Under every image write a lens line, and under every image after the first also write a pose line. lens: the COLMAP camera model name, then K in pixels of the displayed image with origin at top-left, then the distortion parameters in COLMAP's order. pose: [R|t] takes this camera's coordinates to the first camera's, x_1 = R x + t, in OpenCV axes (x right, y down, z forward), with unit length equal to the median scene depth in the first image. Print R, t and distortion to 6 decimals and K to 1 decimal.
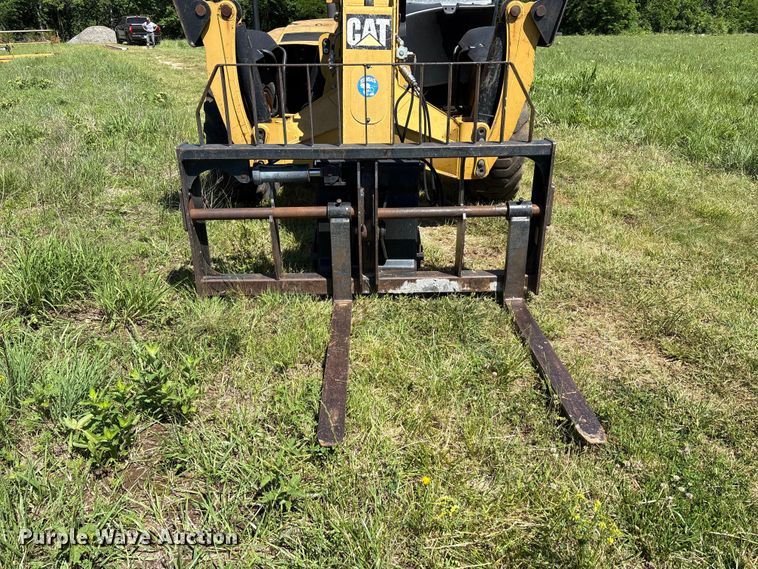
lens RADIAL K [[567.2, 0, 380.7], [0, 567.2, 291.4], [0, 0, 1]] dist [0.061603, -0.066709]
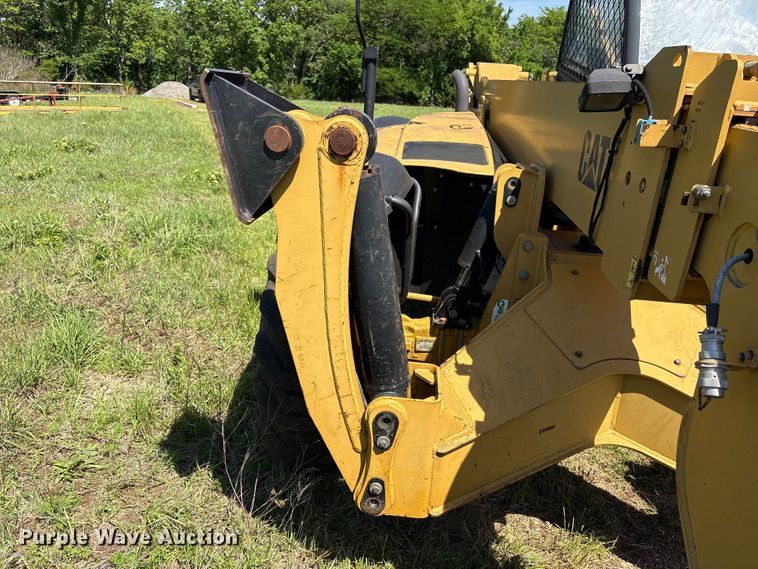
lens RADIAL K [[564.5, 0, 398.0], [0, 564.5, 282.3], [0, 0, 1]] dist [0.003118, 0.001722]
pose [[0.995744, 0.078509, -0.048267, -0.230139], [-0.083341, 0.990655, -0.107972, -0.398552], [0.039339, 0.111535, 0.992982, 0.712050]]
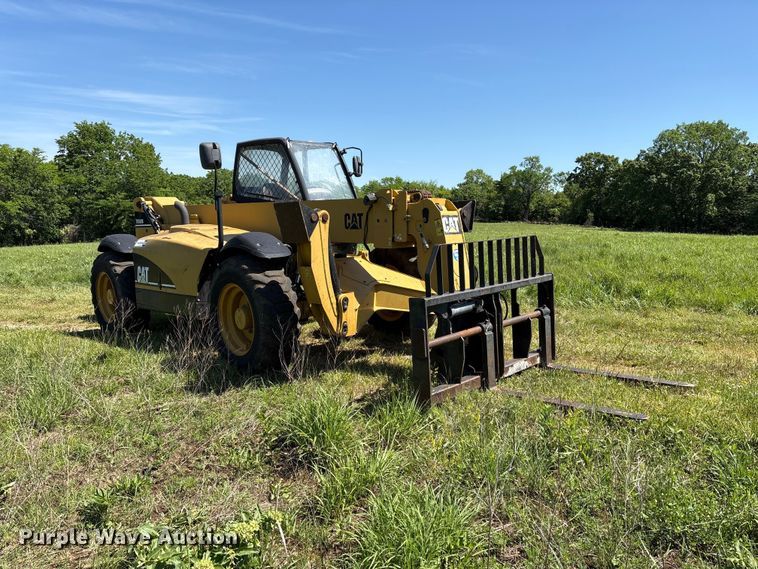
lens RADIAL K [[567.2, 0, 380.7], [0, 567.2, 291.4], [0, 0, 1]] dist [0.061603, -0.066709]
pose [[0.720969, -0.110503, 0.684100, -1.243591], [0.325575, 0.925478, -0.193629, -0.022670], [-0.611722, 0.362326, 0.703218, 0.038786]]
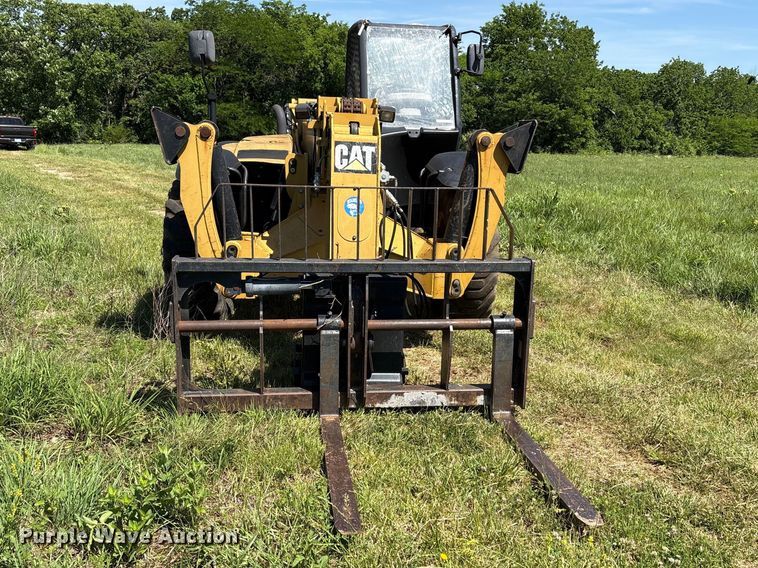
lens RADIAL K [[729.9, 0, 378.5], [0, 729.9, 311.9], [0, 0, 1]] dist [0.097463, -0.220919]
pose [[0.994138, 0.005232, 0.107988, -0.116668], [0.016182, 0.980376, -0.196471, 0.087984], [-0.106897, 0.197066, 0.974545, -0.253238]]
